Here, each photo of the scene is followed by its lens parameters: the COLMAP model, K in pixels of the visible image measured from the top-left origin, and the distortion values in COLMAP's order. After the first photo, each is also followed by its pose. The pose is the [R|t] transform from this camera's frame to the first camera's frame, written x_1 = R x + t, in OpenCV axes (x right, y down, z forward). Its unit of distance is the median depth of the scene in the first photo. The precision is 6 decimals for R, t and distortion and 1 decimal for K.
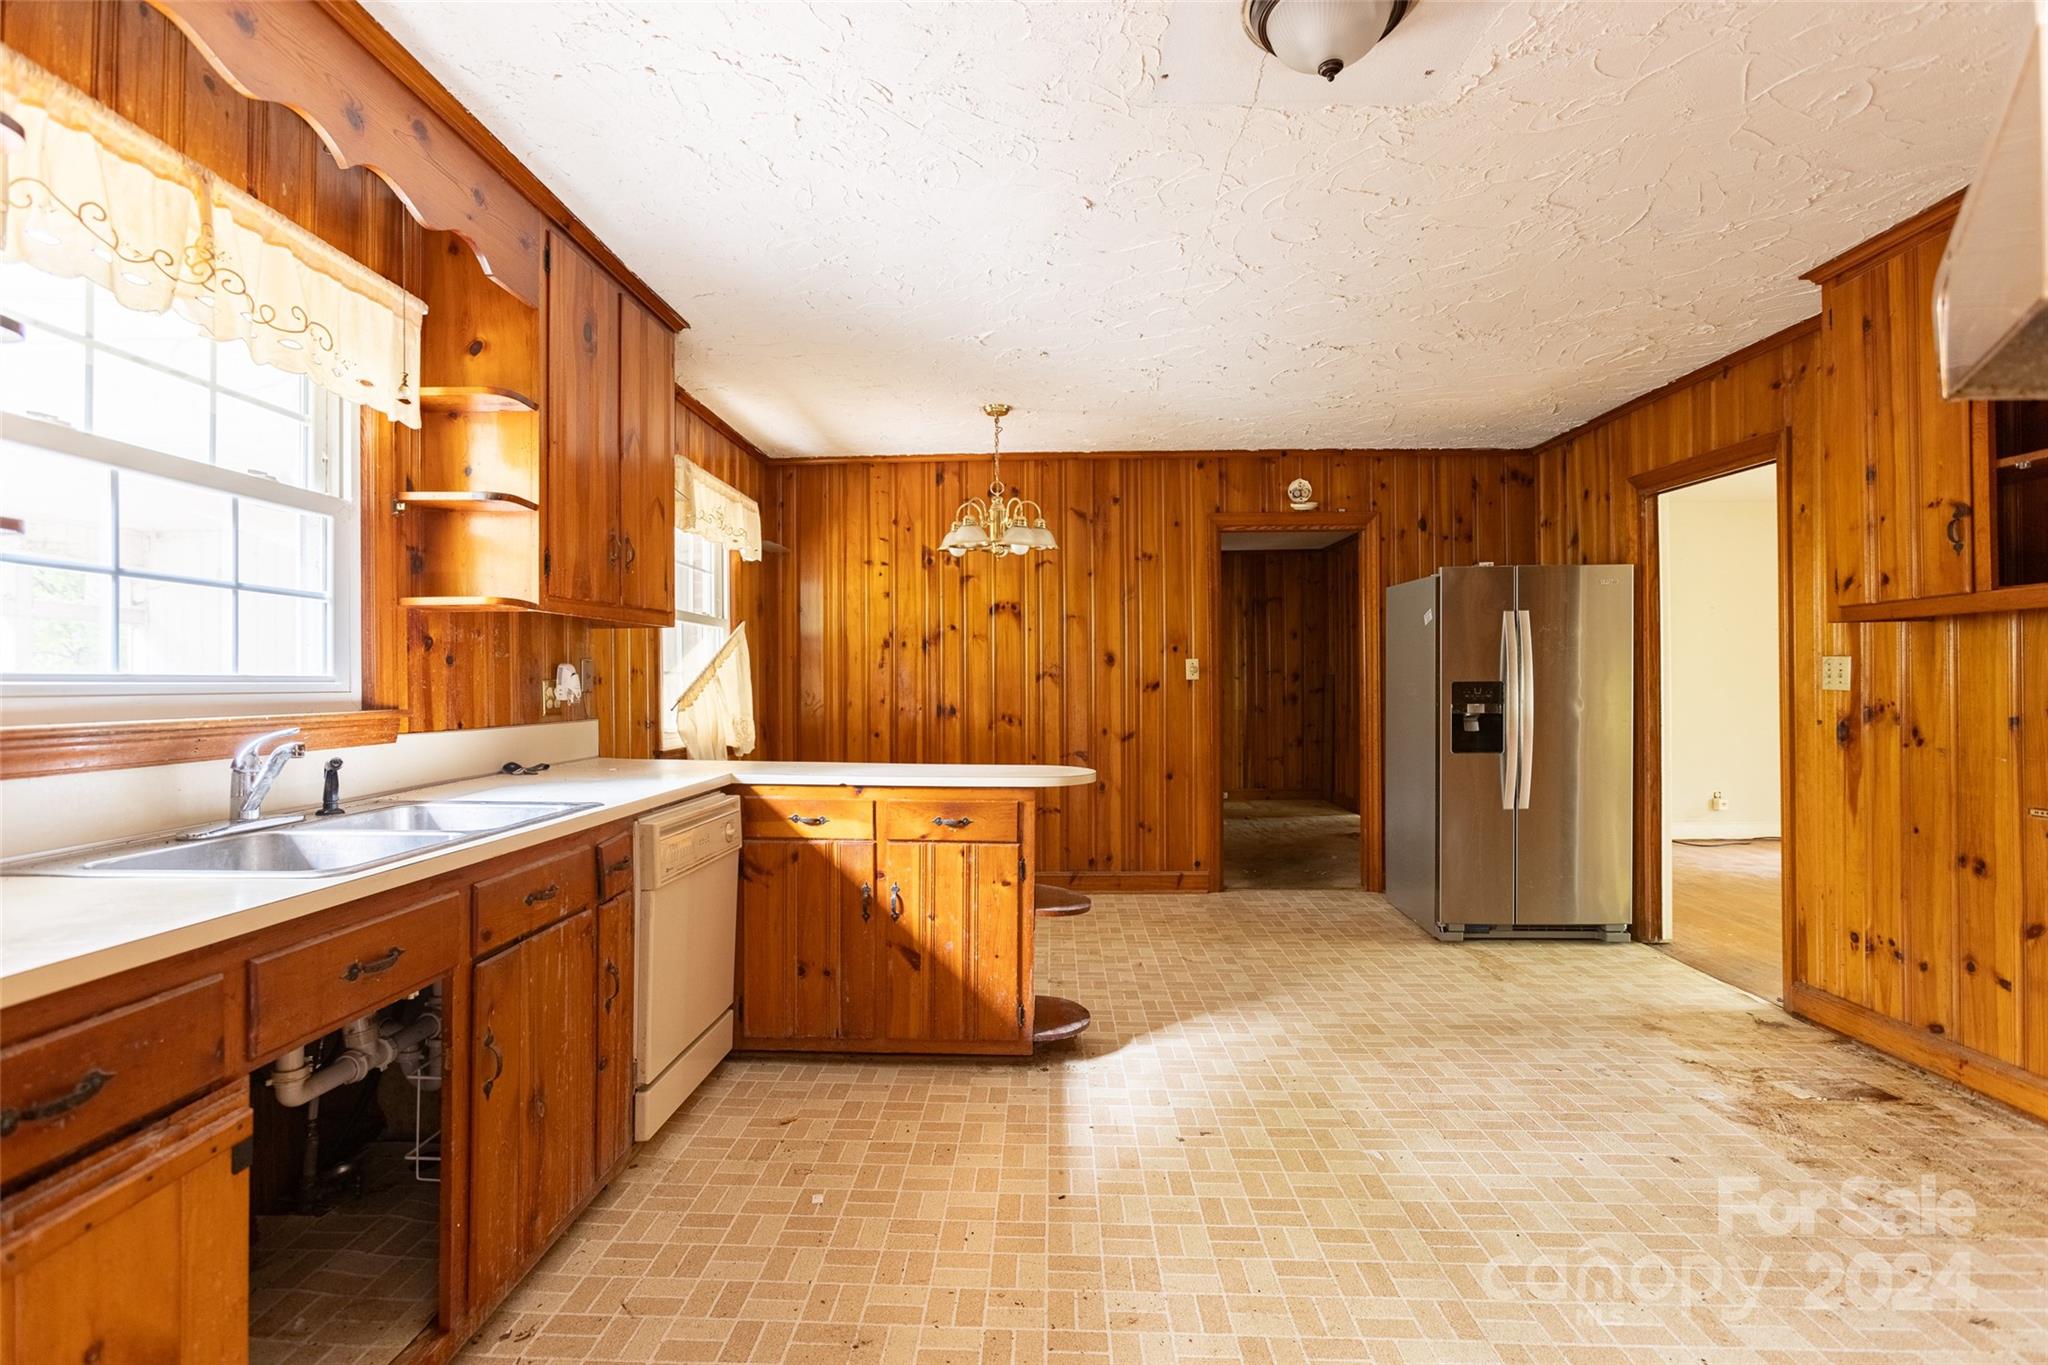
lens RADIAL K [[959.4, 0, 1011.9], [0, 959.4, 682.8], [0, 0, 1]] dist [-0.011593, 0.004726]
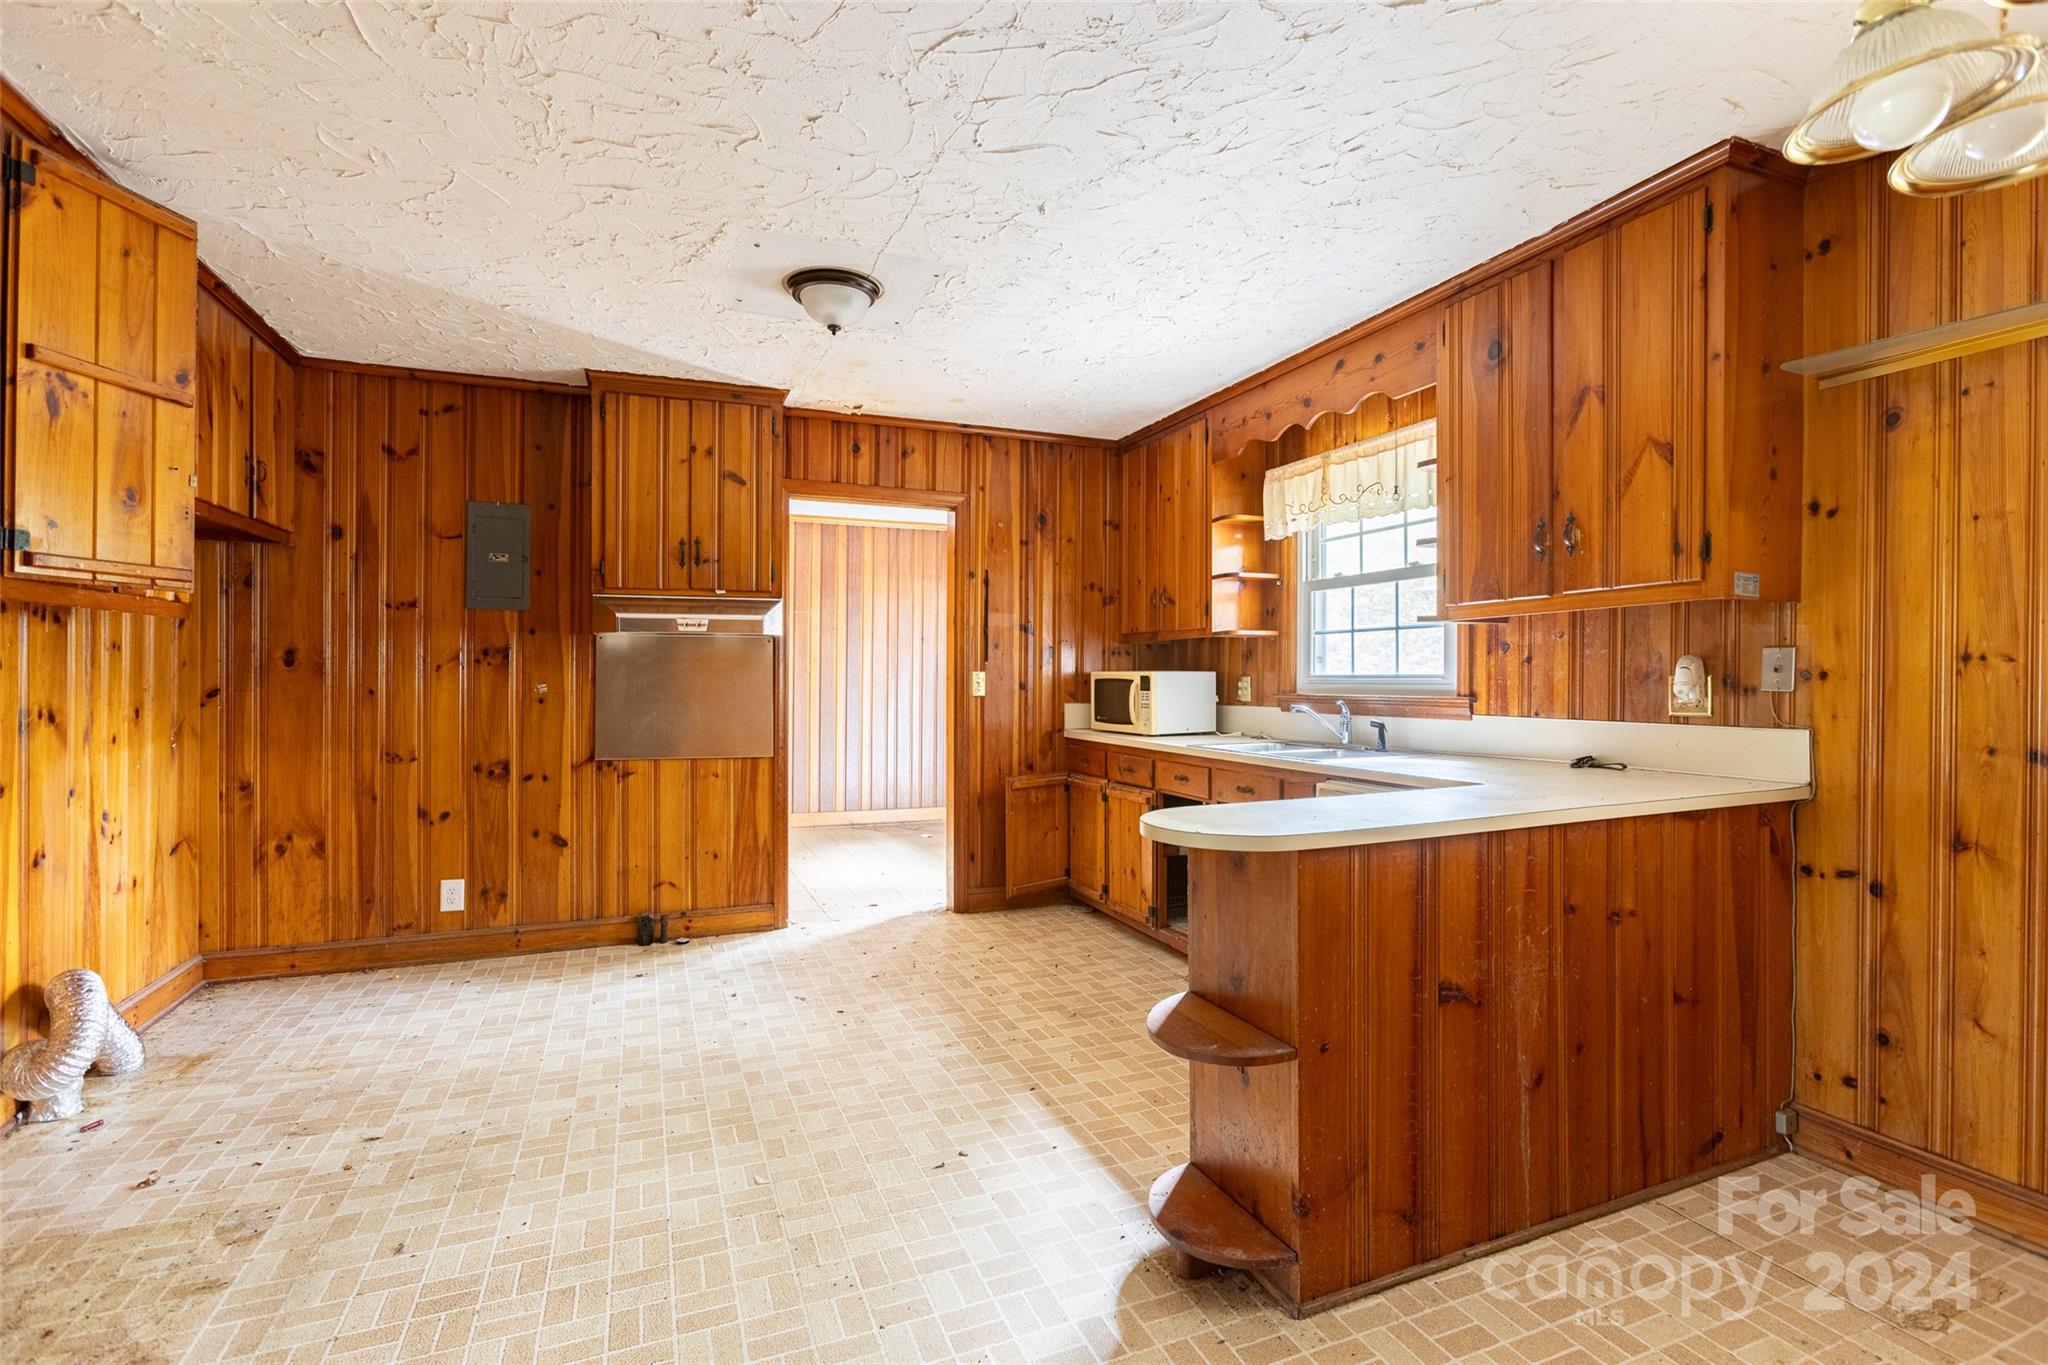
lens RADIAL K [[959.4, 0, 1011.1], [0, 959.4, 684.7], [0, 0, 1]] dist [-0.011593, 0.004726]
pose [[-0.916478, 0.003497, -0.400071, 0.513307], [-0.000101, 0.999960, 0.008971, -0.002151], [0.400086, 0.008262, -0.916440, 1.895638]]
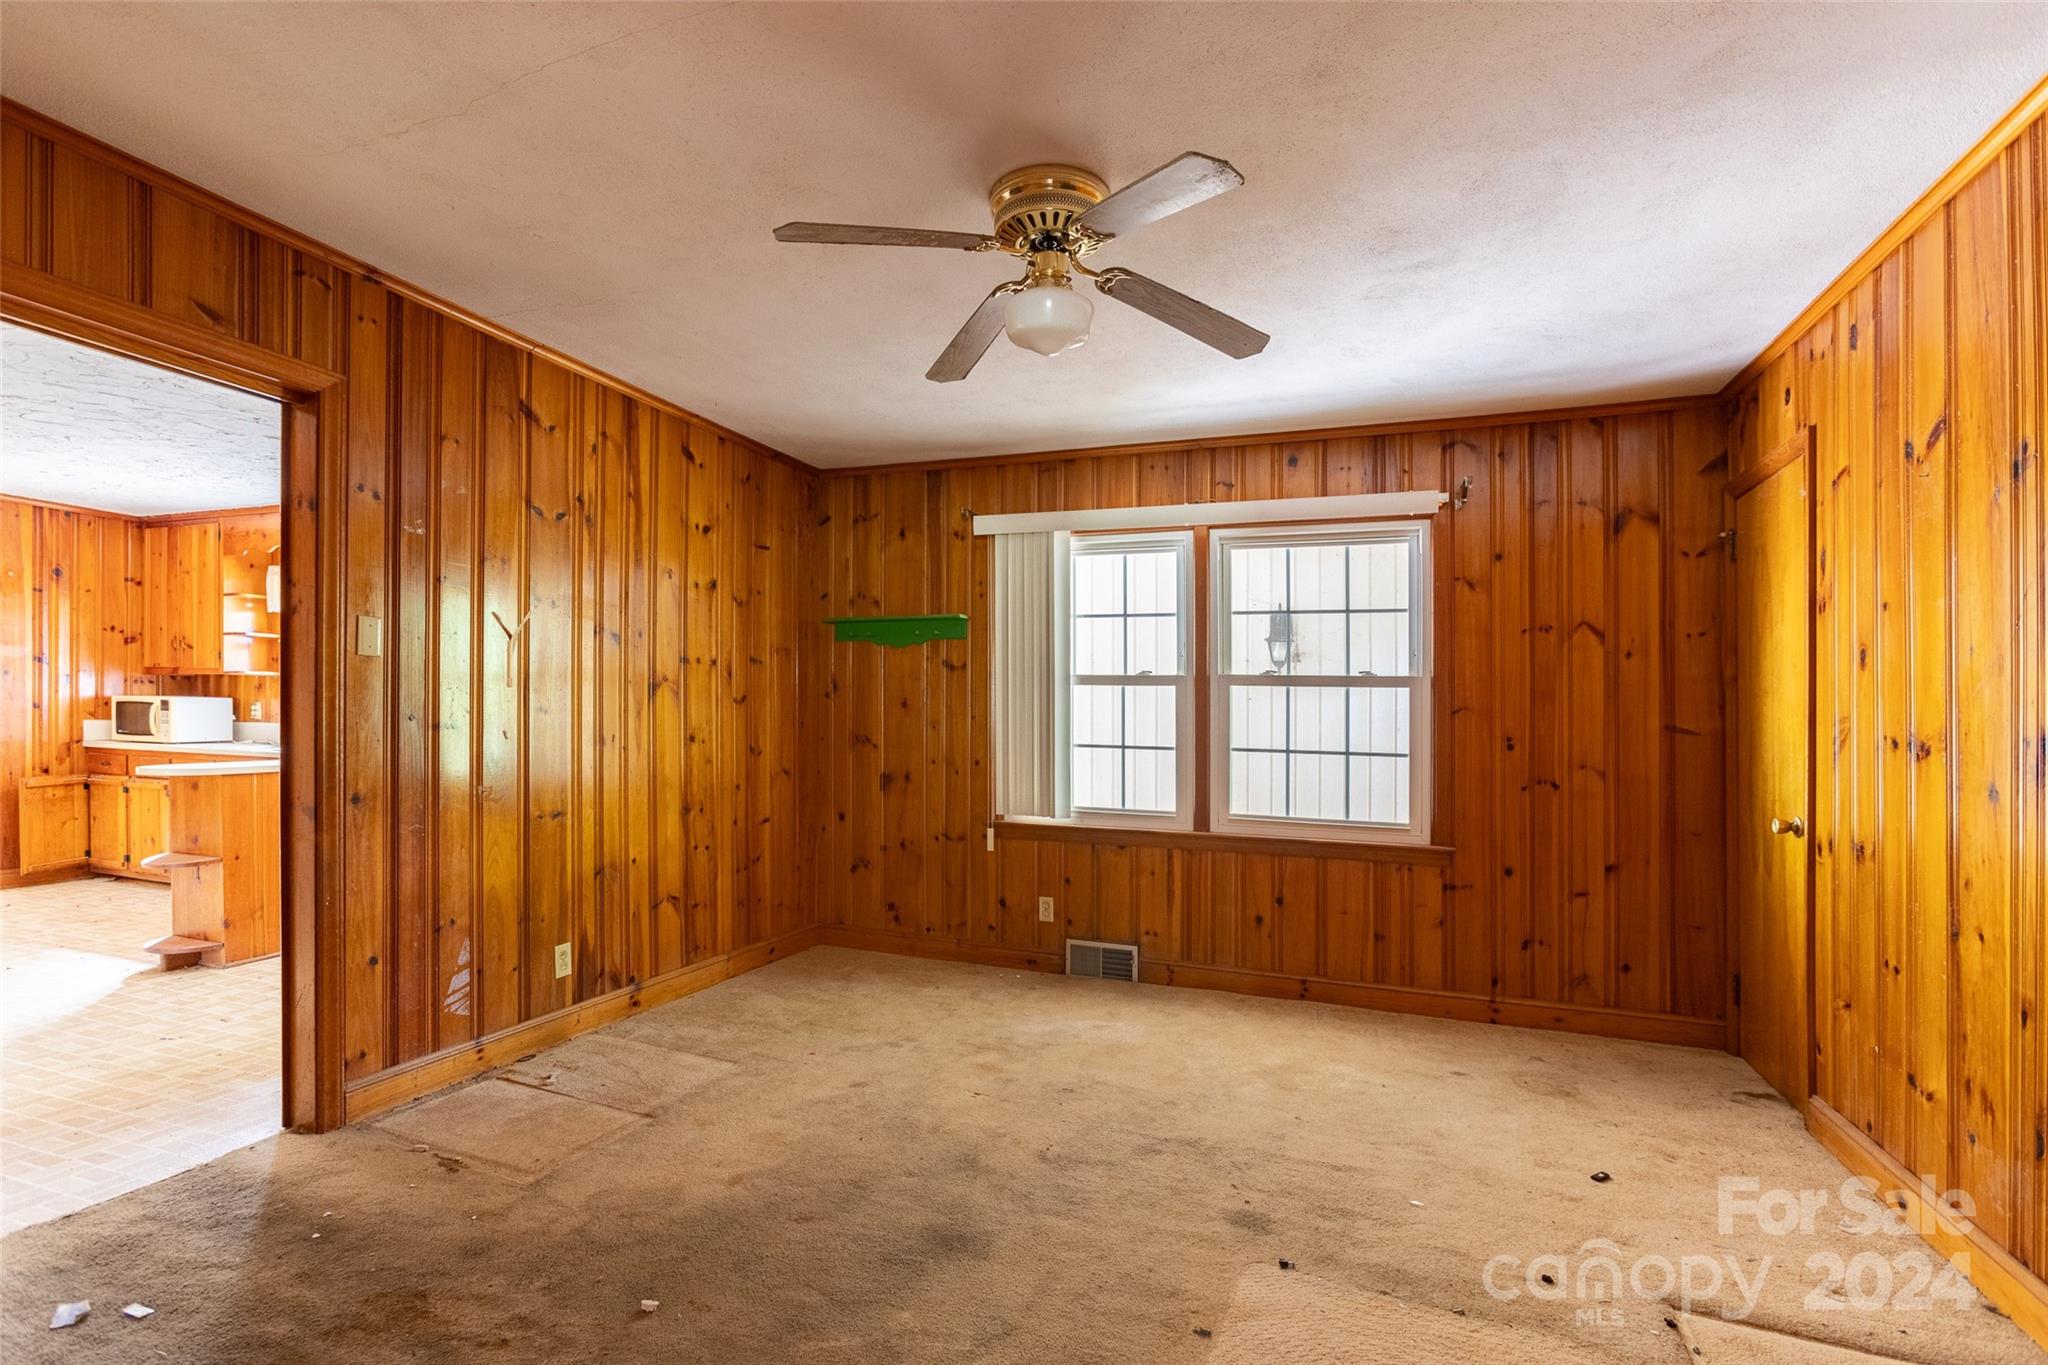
lens RADIAL K [[959.4, 0, 1009.9], [0, 959.4, 749.3], [0, 0, 1]] dist [-0.011593, 0.004726]
pose [[-0.325071, 0.022201, -0.945429, 1.189307], [-0.023958, 0.999210, 0.031702, -0.005817], [0.945386, 0.032956, -0.324282, 3.224491]]
